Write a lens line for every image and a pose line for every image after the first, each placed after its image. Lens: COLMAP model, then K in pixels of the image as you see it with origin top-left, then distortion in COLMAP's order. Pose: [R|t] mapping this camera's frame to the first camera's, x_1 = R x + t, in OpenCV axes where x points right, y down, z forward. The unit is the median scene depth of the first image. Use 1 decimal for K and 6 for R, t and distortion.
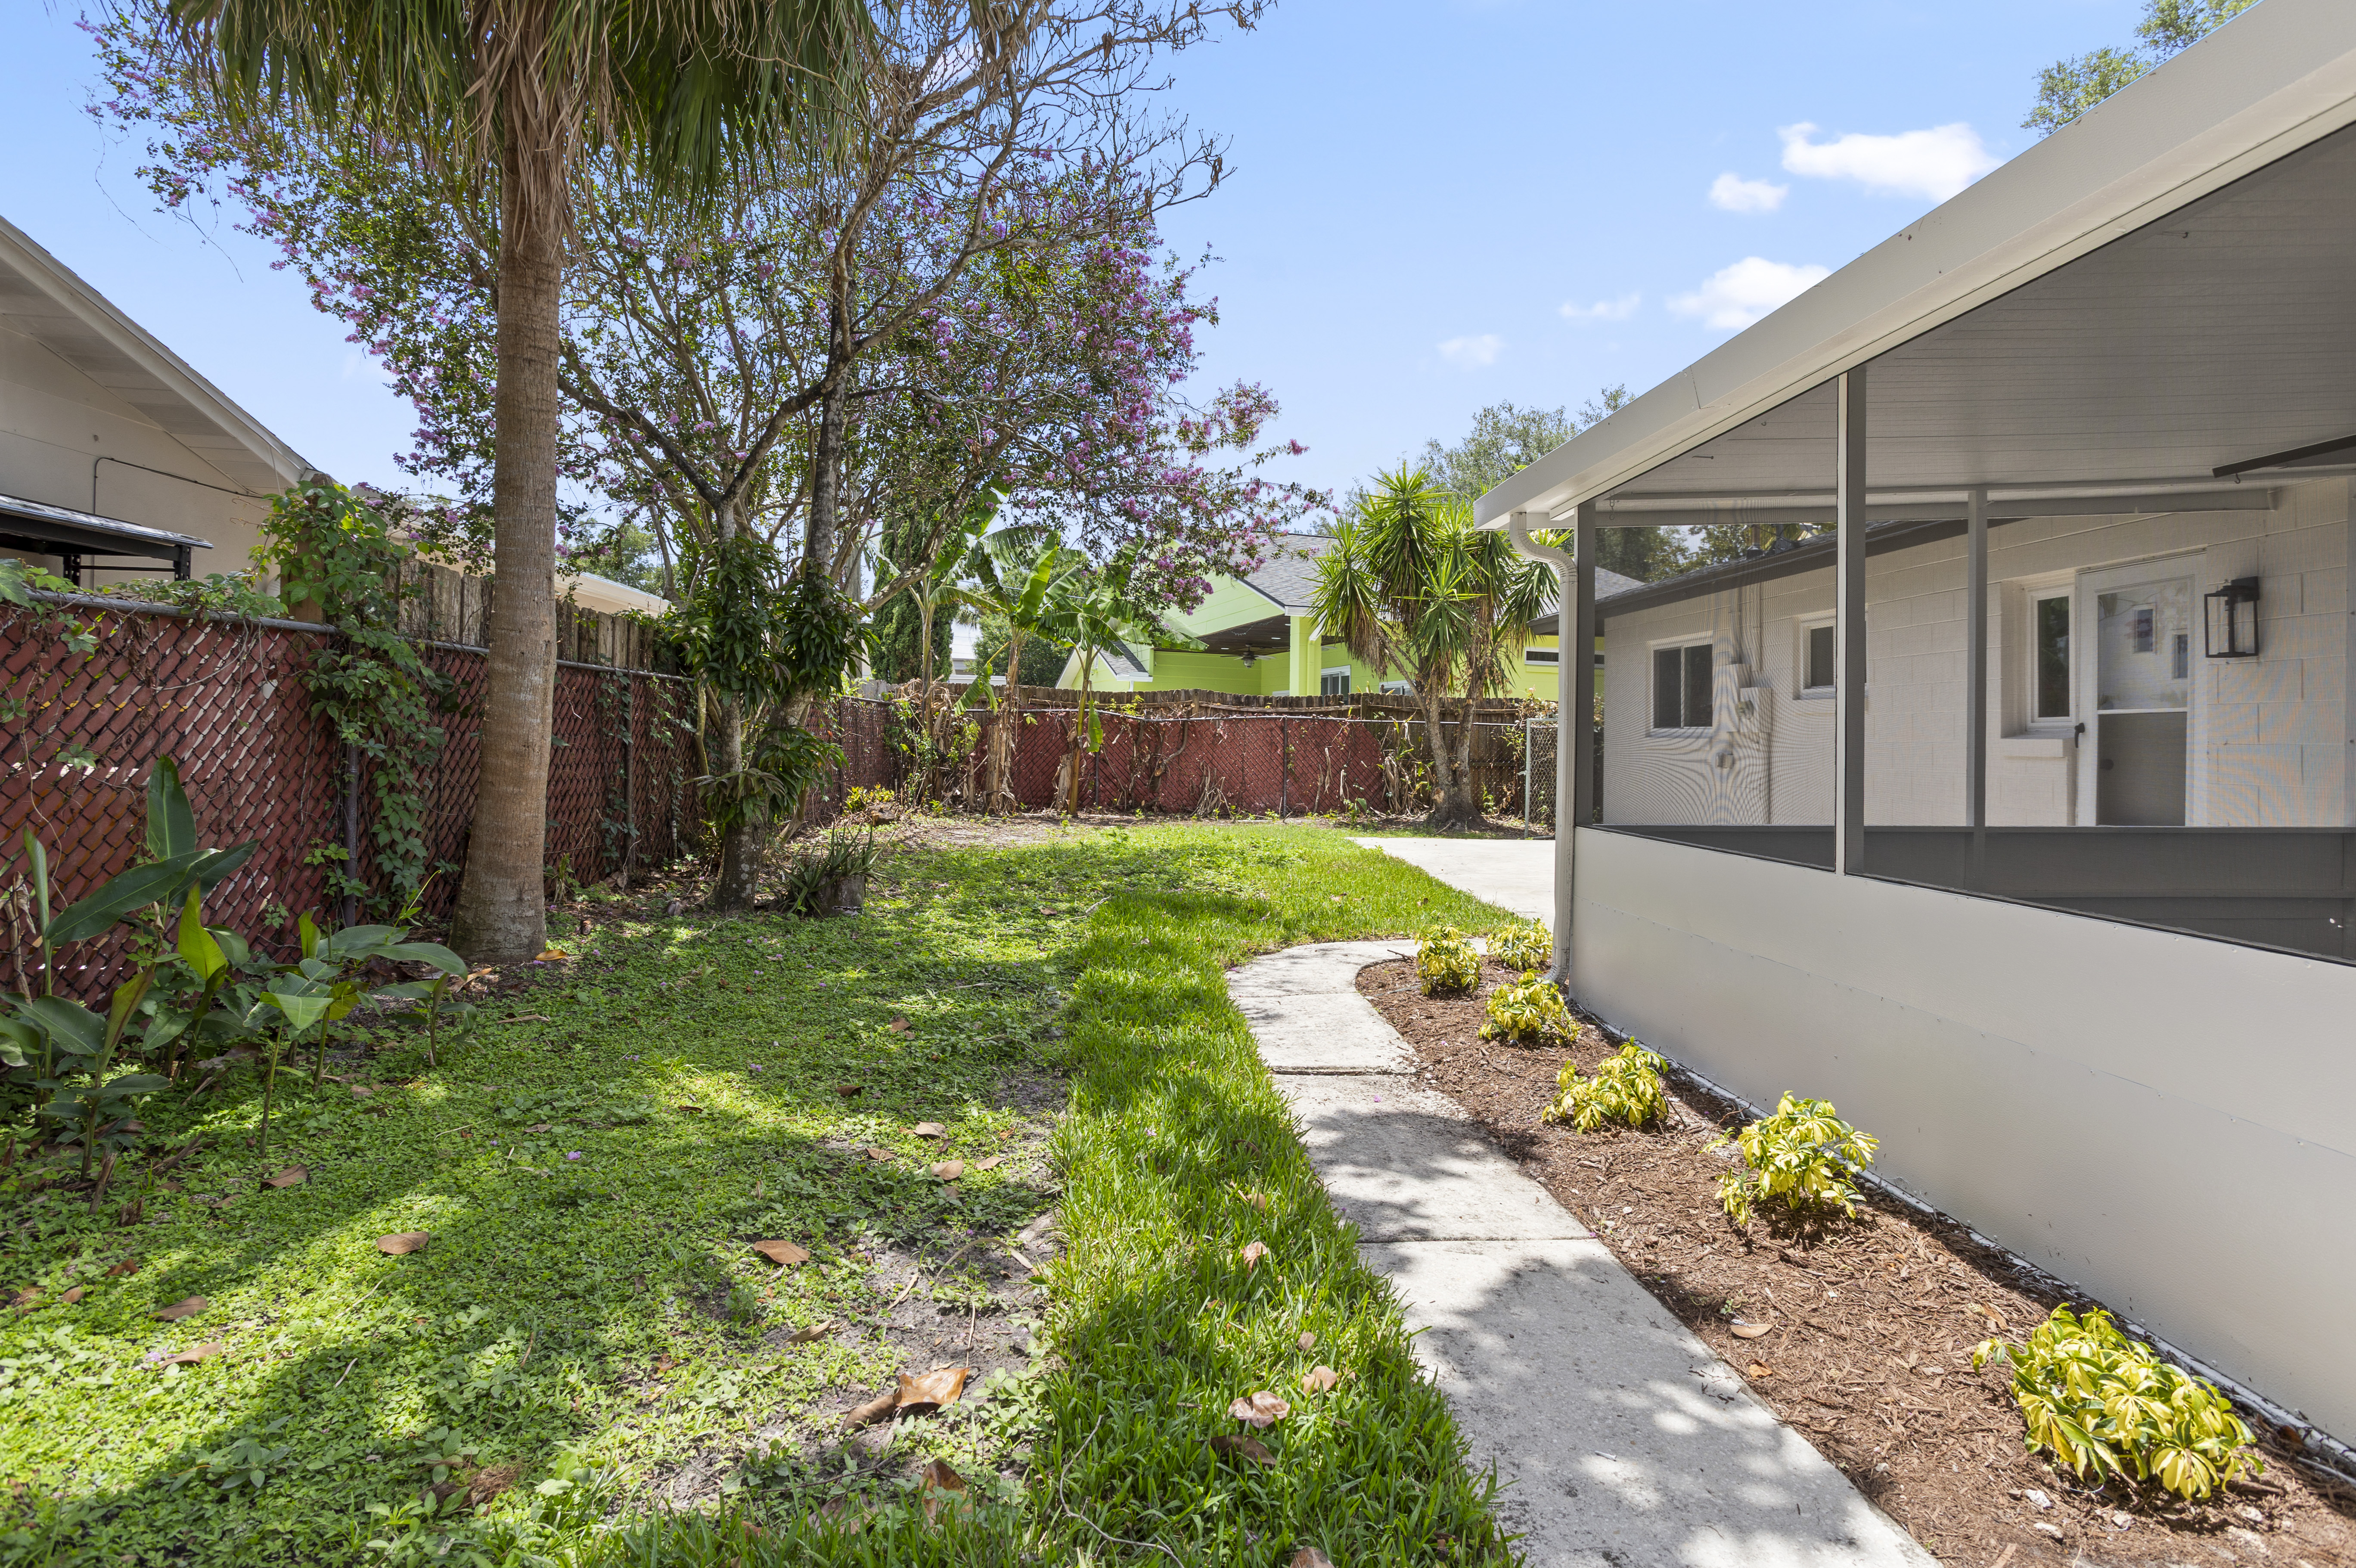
lens RADIAL K [[1156.8, 0, 1187.2], [0, 1156.8, 749.2], [0, 0, 1]] dist [-0.051742, 0.030862]
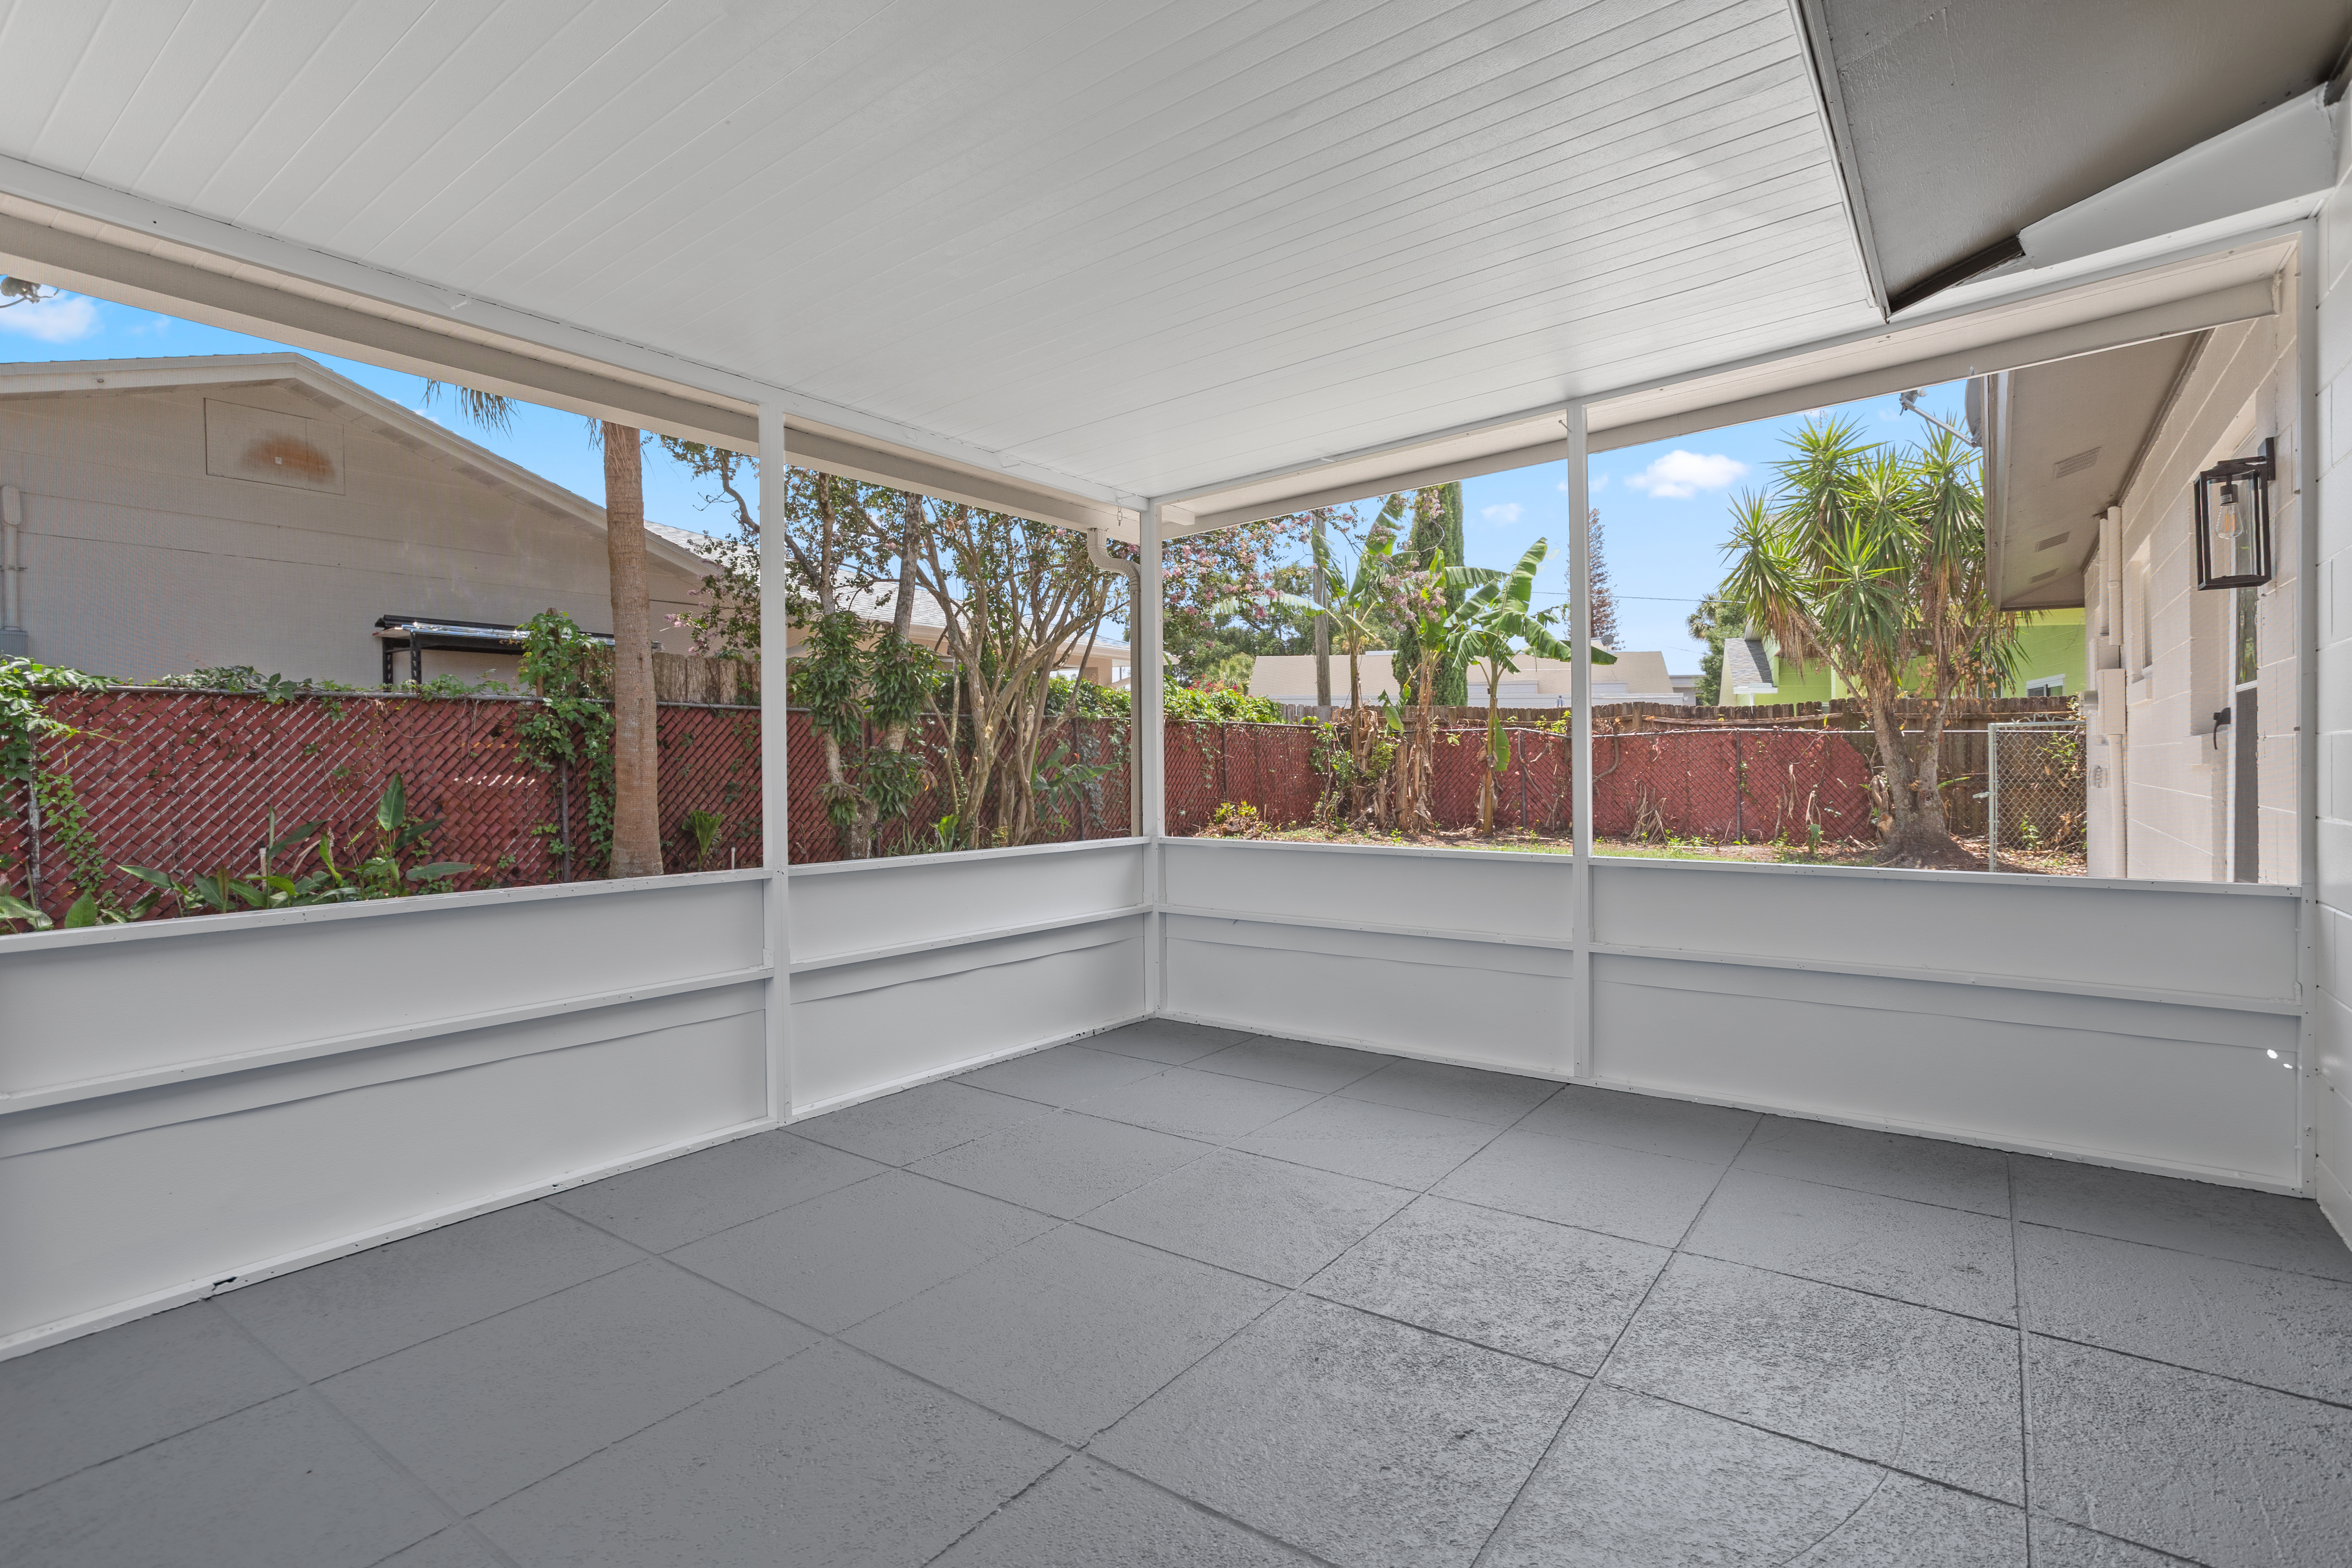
lens RADIAL K [[1154.8, 0, 1185.2], [0, 1154.8, 749.2], [0, 0, 1]] dist [-0.051742, 0.030862]
pose [[0.766963, -0.017482, -0.641454, 0.348452], [0.003548, 0.999729, -0.023004, 0.005306], [0.641682, 0.015368, 0.766817, 0.089112]]
